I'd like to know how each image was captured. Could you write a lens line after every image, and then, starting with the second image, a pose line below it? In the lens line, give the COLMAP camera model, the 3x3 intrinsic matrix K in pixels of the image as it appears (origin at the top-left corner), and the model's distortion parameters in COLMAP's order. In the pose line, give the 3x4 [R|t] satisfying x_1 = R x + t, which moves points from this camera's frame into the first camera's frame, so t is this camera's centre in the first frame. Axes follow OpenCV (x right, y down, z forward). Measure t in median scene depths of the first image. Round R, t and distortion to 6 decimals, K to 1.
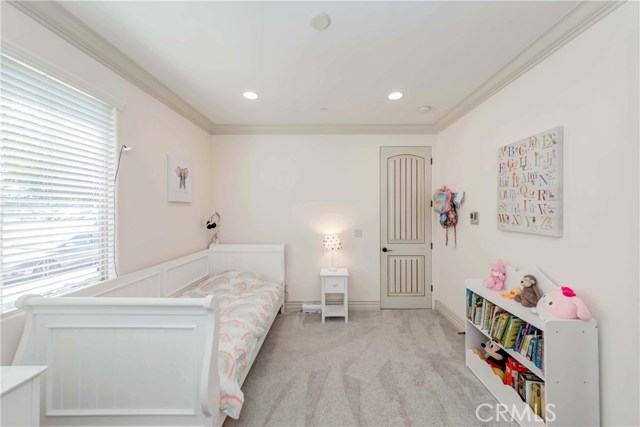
lens RADIAL K [[229.9, 0, 320.4], [0, 229.9, 213.7], [0, 0, 1]] dist [0.000243, 0.000038]
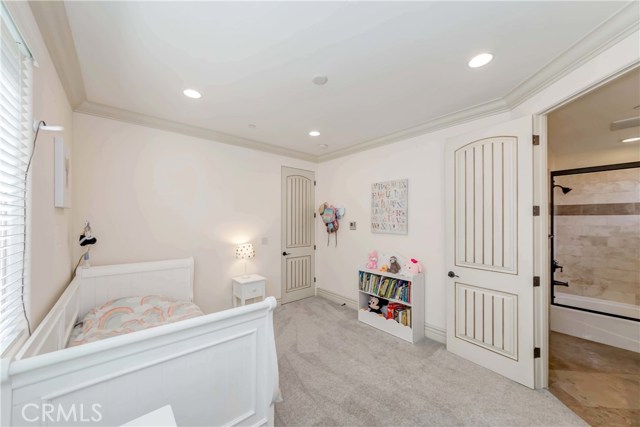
lens RADIAL K [[236.4, 0, 303.3], [0, 236.4, 221.3], [0, 0, 1]] dist [0.000510, -0.000086]
pose [[0.768491, -0.000216, 0.639860, -0.545148], [0.004496, 0.999977, -0.005062, -0.003898], [-0.639845, 0.006767, 0.768475, 0.005212]]
